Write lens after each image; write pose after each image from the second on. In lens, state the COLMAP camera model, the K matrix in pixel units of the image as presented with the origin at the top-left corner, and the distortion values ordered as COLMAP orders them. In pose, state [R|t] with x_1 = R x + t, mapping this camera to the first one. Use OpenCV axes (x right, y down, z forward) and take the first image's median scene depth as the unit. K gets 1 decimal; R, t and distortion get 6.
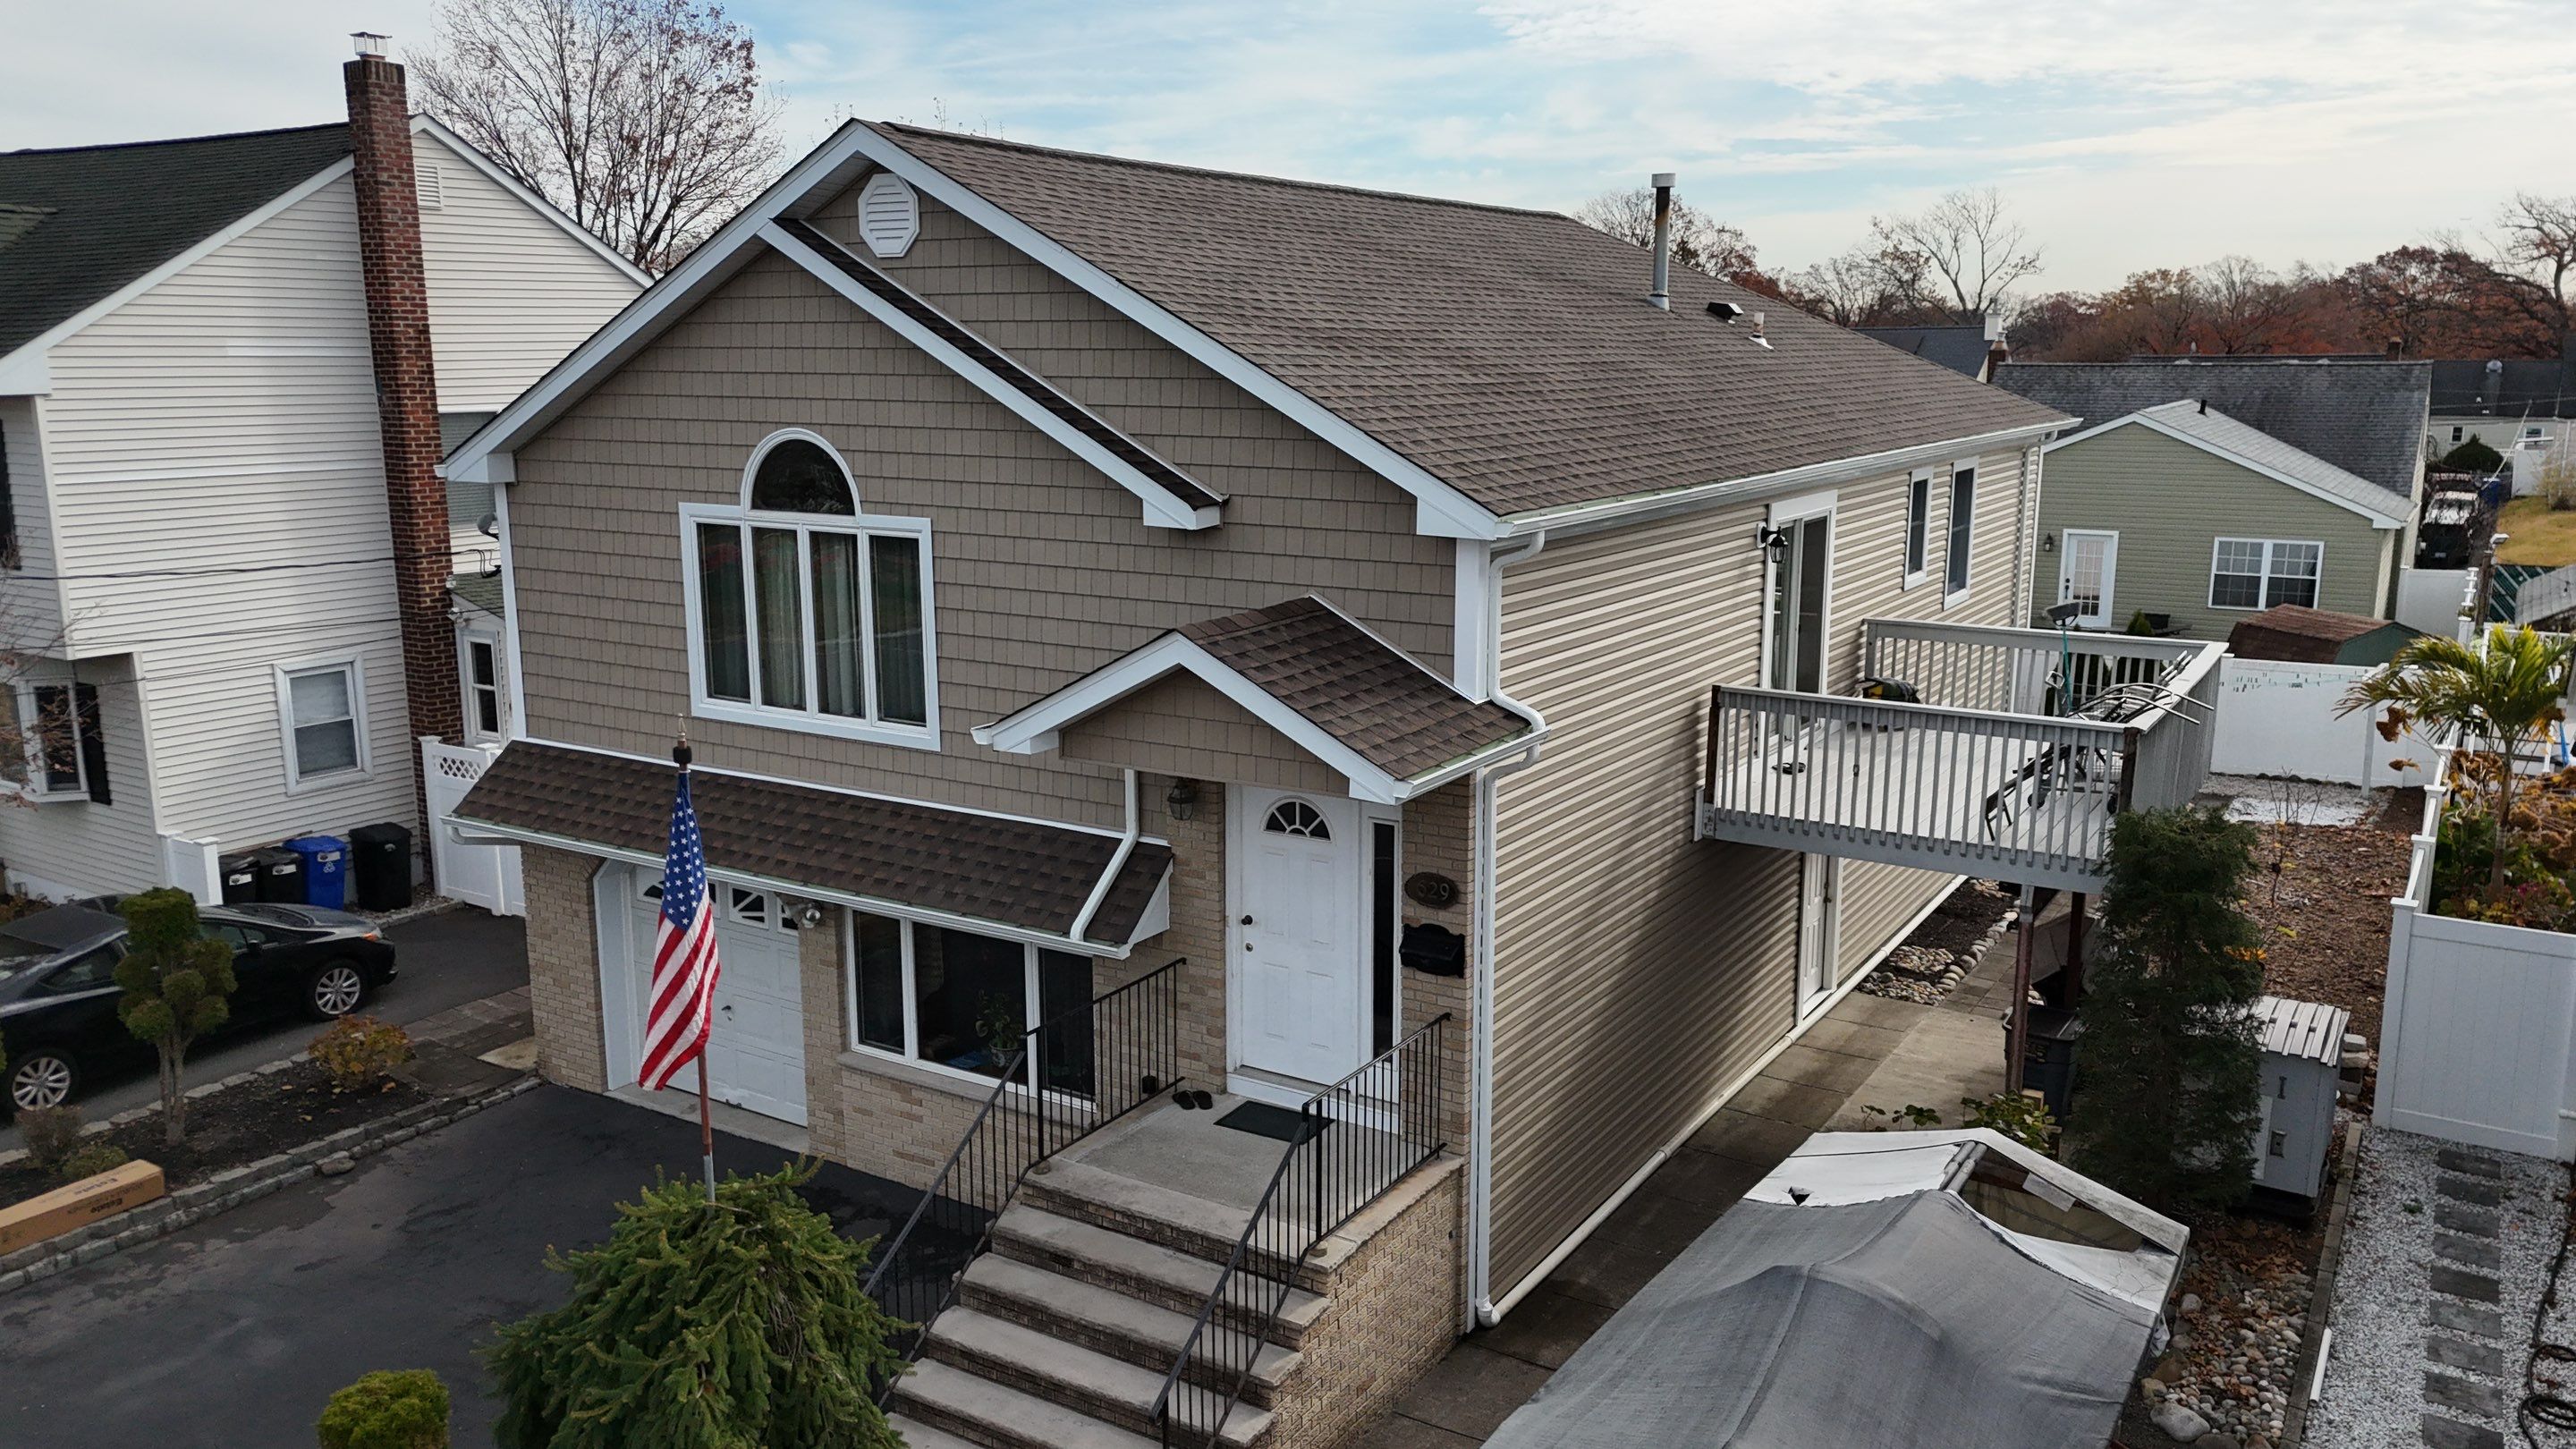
lens RADIAL K [[1900.3, 0, 1293.5], [0, 1900.3, 717.9], [0, 0, 1]] dist [0.078202, -0.053533]
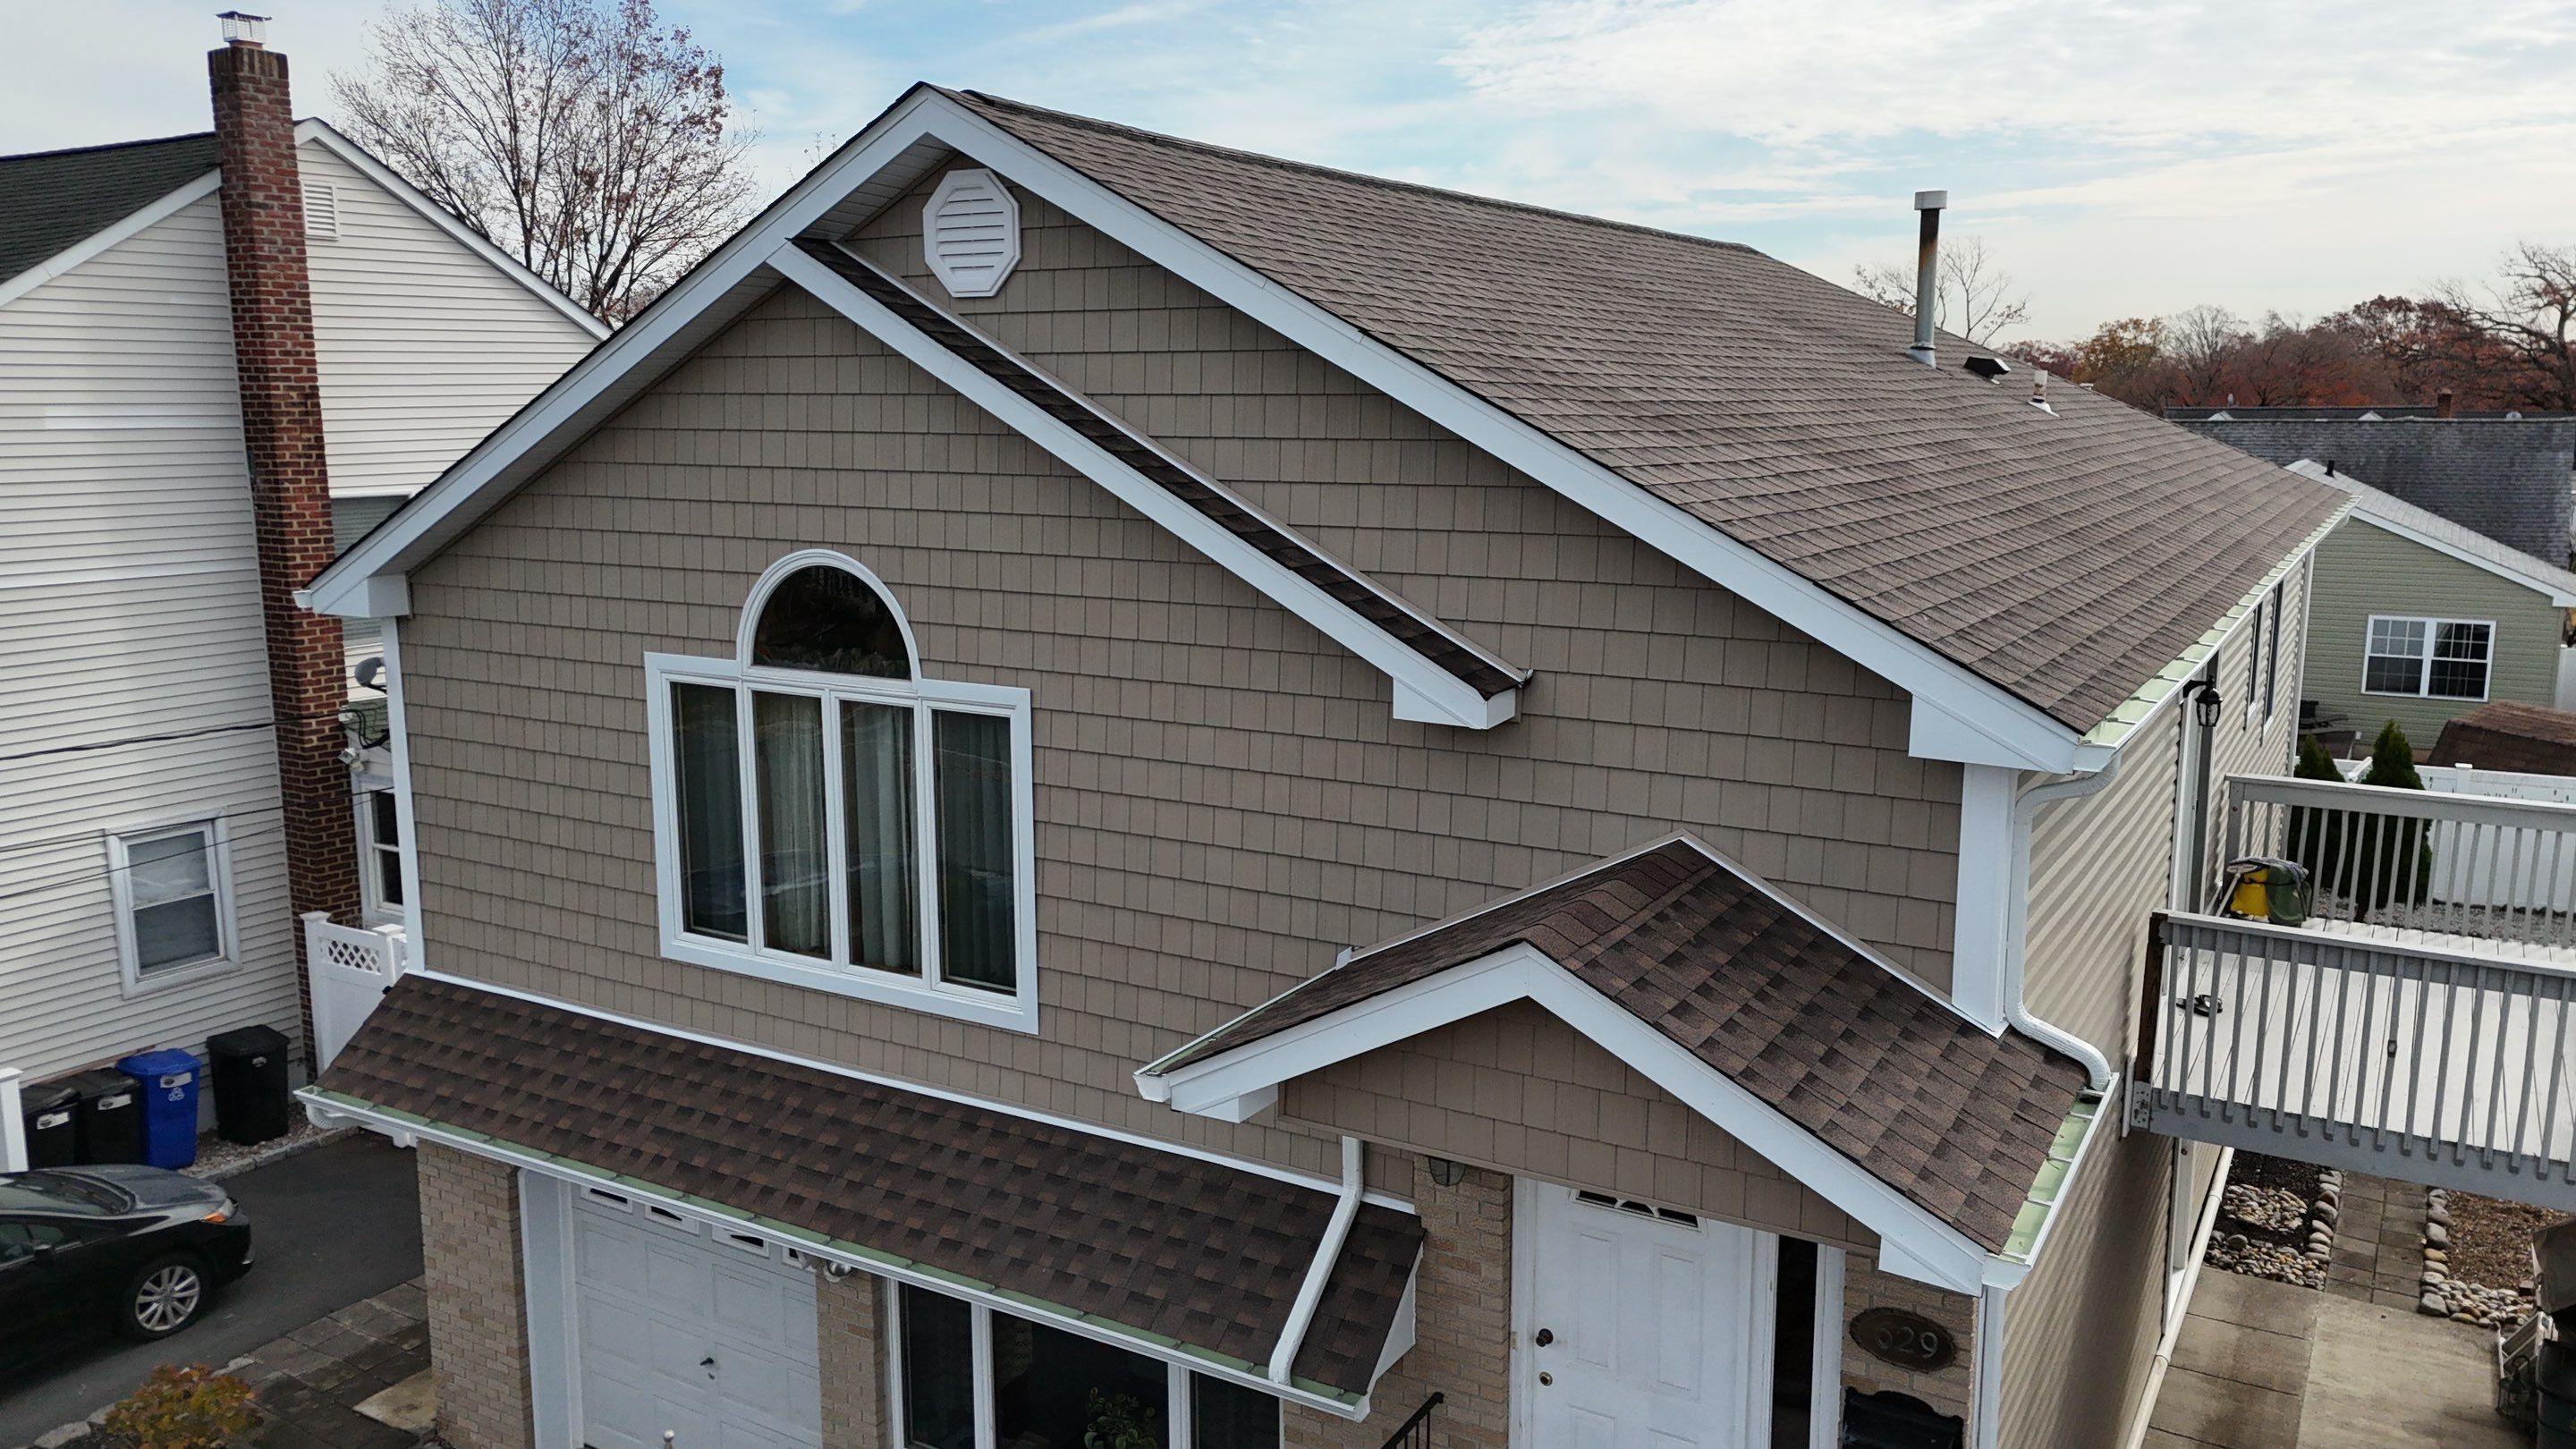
lens RADIAL K [[1900.3, 0, 1290.5], [0, 1900.3, 716.9], [0, 0, 1]] dist [0.078202, -0.053533]
pose [[0.999804, -0.003748, 0.019460, -0.101607], [0.004223, 0.999692, -0.024440, -0.070698], [-0.019362, 0.024517, 0.999512, 0.305876]]
